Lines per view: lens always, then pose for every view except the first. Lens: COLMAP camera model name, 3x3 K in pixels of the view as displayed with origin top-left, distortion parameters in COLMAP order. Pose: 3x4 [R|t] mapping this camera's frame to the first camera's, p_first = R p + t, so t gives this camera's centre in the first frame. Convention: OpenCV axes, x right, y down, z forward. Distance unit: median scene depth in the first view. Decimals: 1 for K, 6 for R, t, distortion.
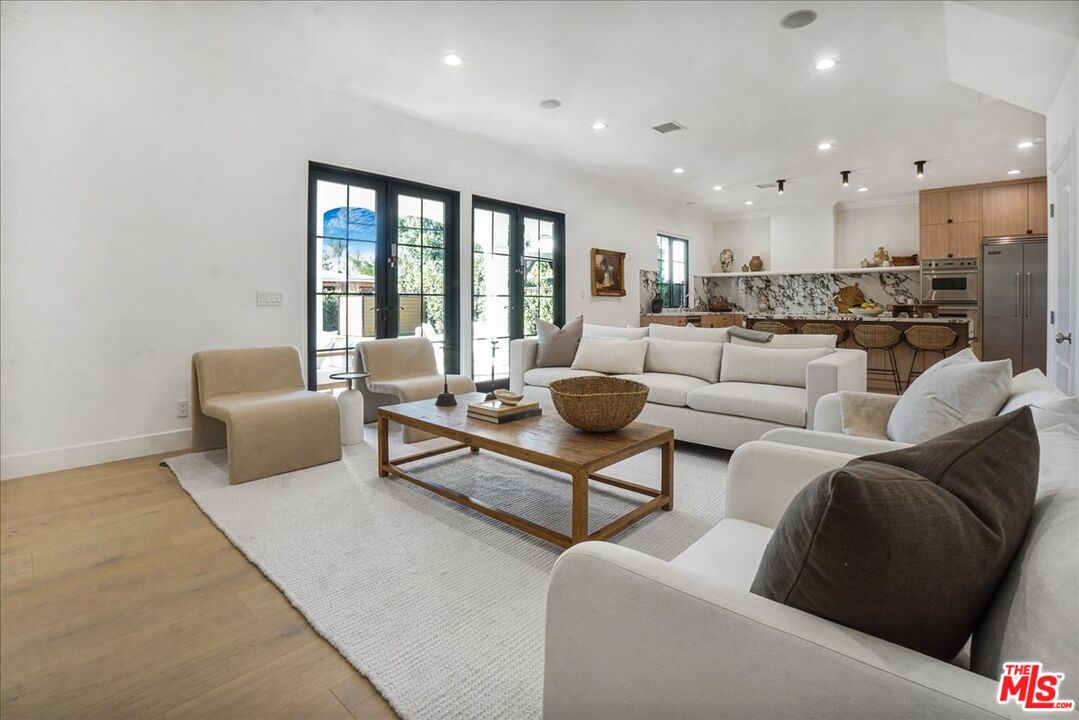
lens RADIAL K [[498.5, 0, 574.8], [0, 498.5, 303.6], [0, 0, 1]] dist [-0.015499, 0.000922]
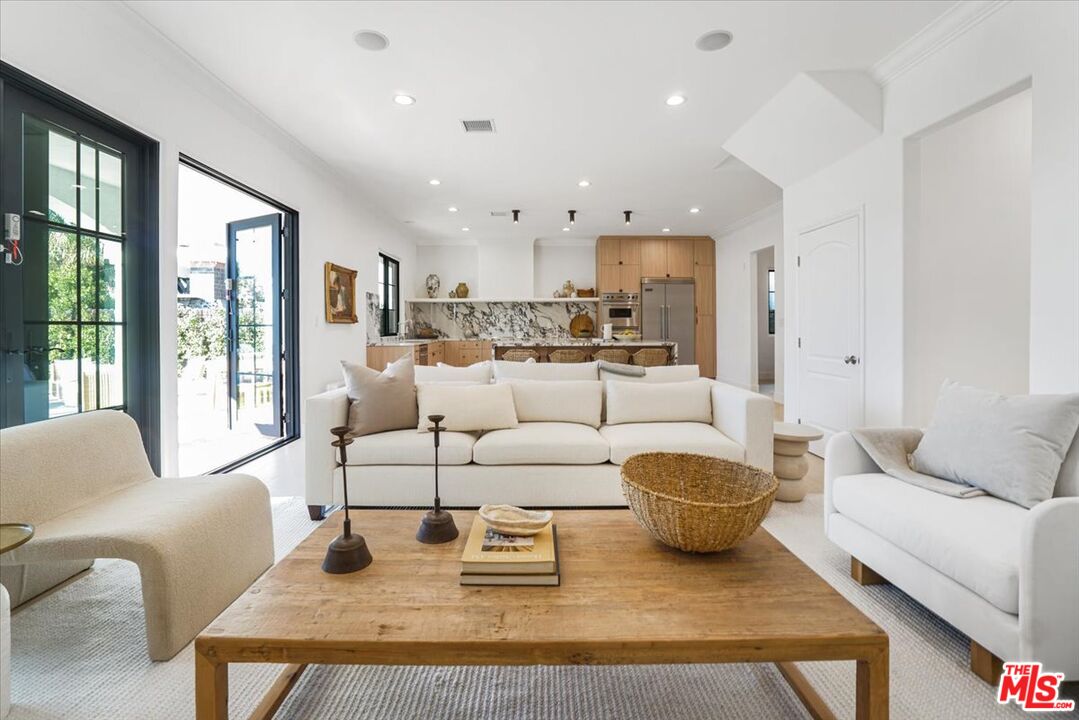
lens RADIAL K [[468.3, 0, 536.1], [0, 468.3, 326.1], [0, 0, 1]] dist [-0.004128, -0.000188]
pose [[0.770723, -0.005424, 0.637147, -0.149486], [0.006379, 0.999979, 0.000795, -0.008504], [-0.637138, 0.003451, 0.770742, 0.199215]]
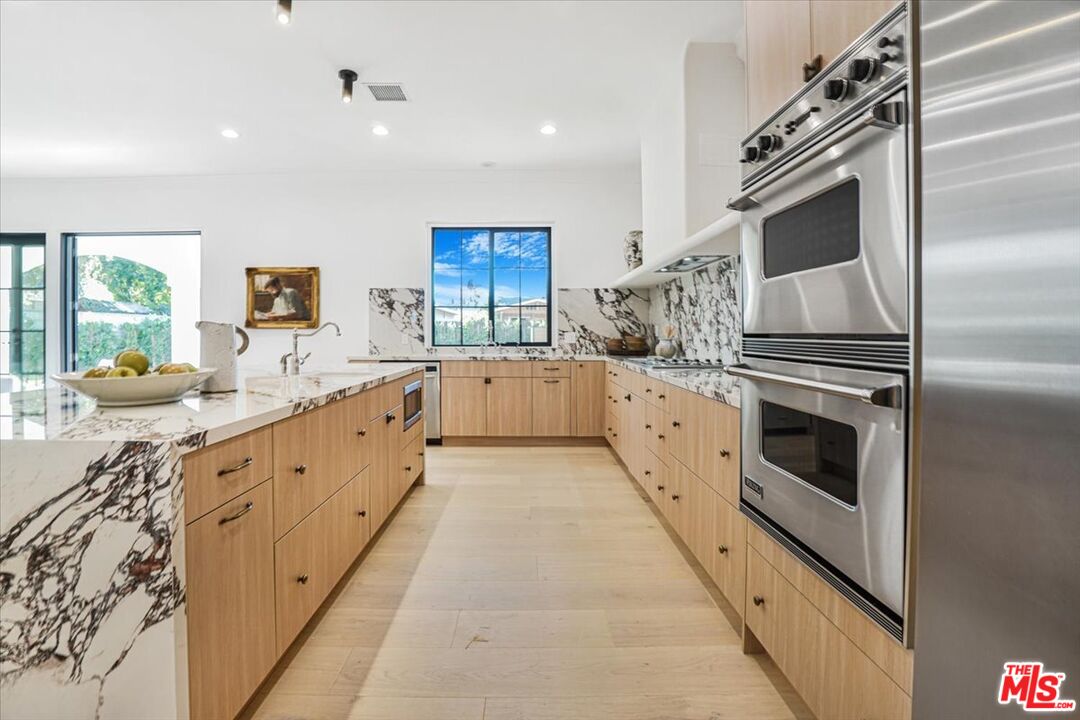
lens RADIAL K [[498.9, 0, 521.7], [0, 498.9, 330.0], [0, 0, 1]] dist [-0.015499, 0.000922]
pose [[0.617611, -0.007601, -0.786447, 0.763450], [0.000826, 0.999959, -0.009015, -0.005347], [0.786484, 0.004918, 0.617592, 0.727237]]
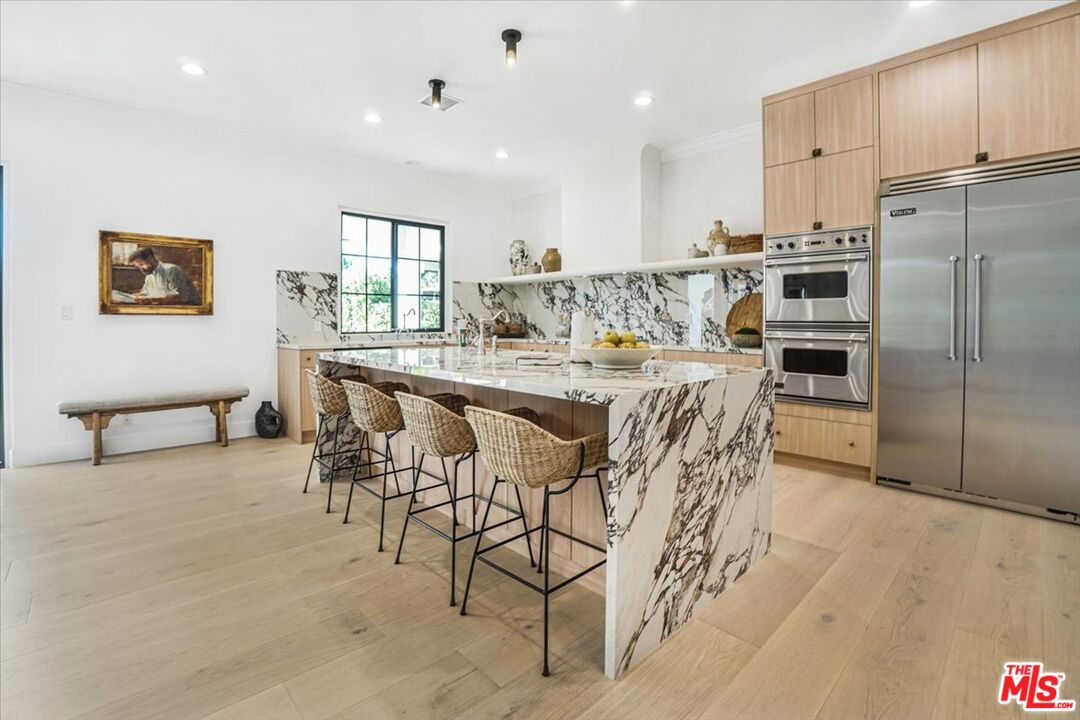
lens RADIAL K [[498.9, 0, 529.9], [0, 498.9, 323.5], [0, 0, 1]] dist [-0.015499, 0.000922]
pose [[0.987684, -0.001496, -0.156457, 0.510829], [0.002574, 0.999974, 0.006687, -0.006790], [0.156443, -0.007007, 0.987662, 0.444773]]
